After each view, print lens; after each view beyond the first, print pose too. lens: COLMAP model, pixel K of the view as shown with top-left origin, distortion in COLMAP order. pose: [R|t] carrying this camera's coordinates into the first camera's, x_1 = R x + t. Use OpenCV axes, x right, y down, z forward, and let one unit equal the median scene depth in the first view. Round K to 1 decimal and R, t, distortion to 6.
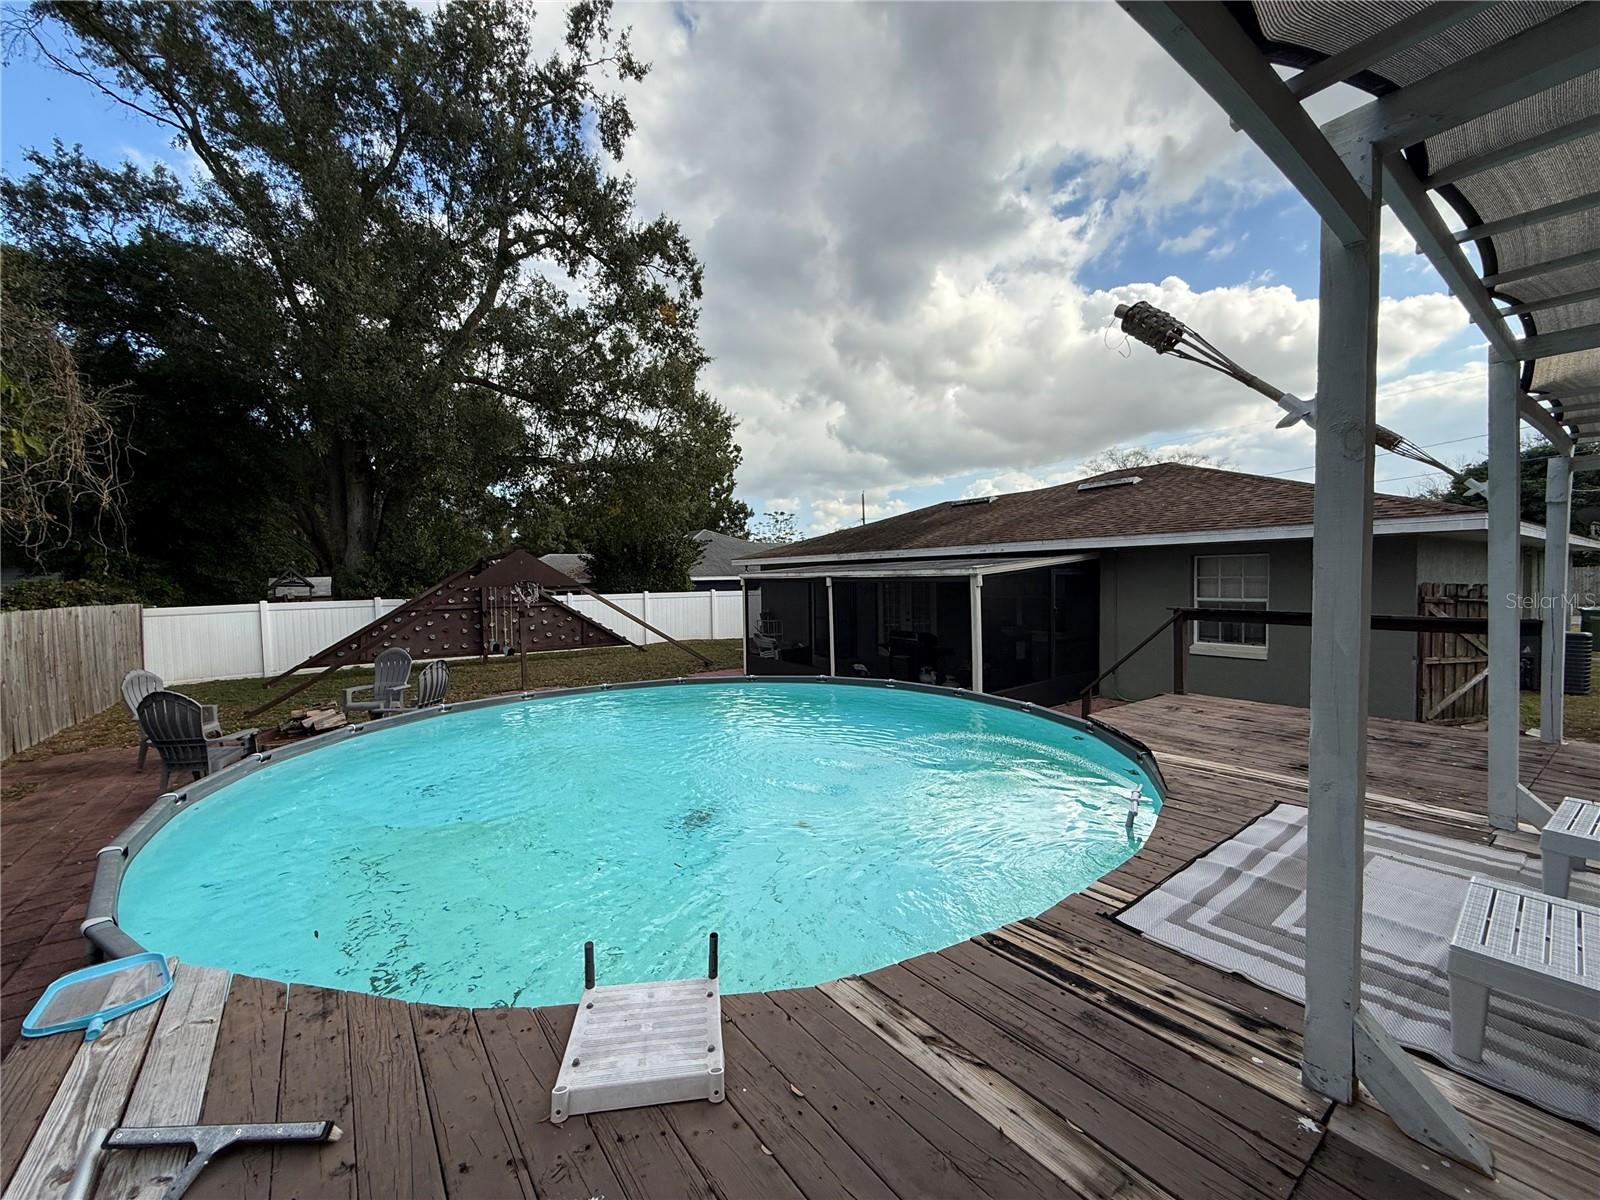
lens RADIAL K [[637.7, 0, 795.5], [0, 637.7, 600.6], [0, 0, 1]] dist [-0.000663, -0.000013]
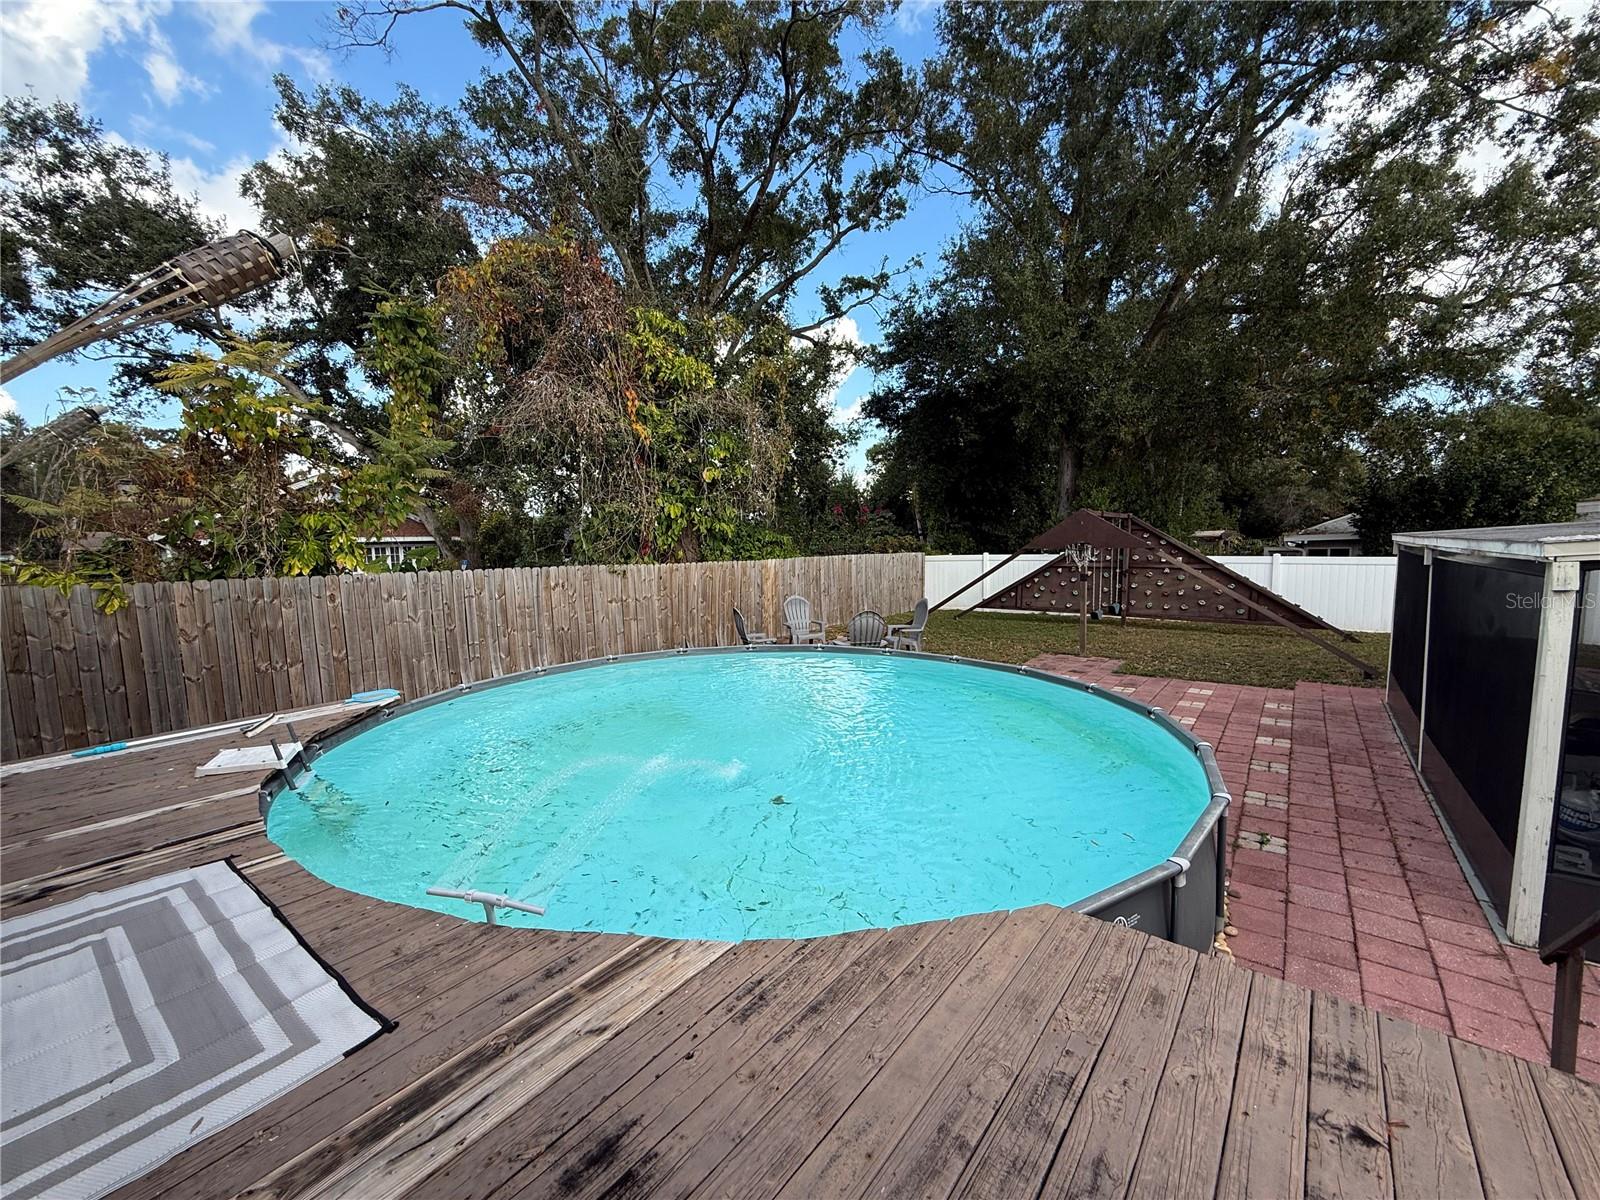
lens RADIAL K [[637.7, 0, 795.5], [0, 637.7, 600.6], [0, 0, 1]] dist [-0.000663, -0.000013]
pose [[0.280186, 0.105135, -0.954171, 0.454520], [-0.024491, 0.994444, 0.102380, -0.039241], [0.959633, -0.005317, 0.281204, 0.400343]]
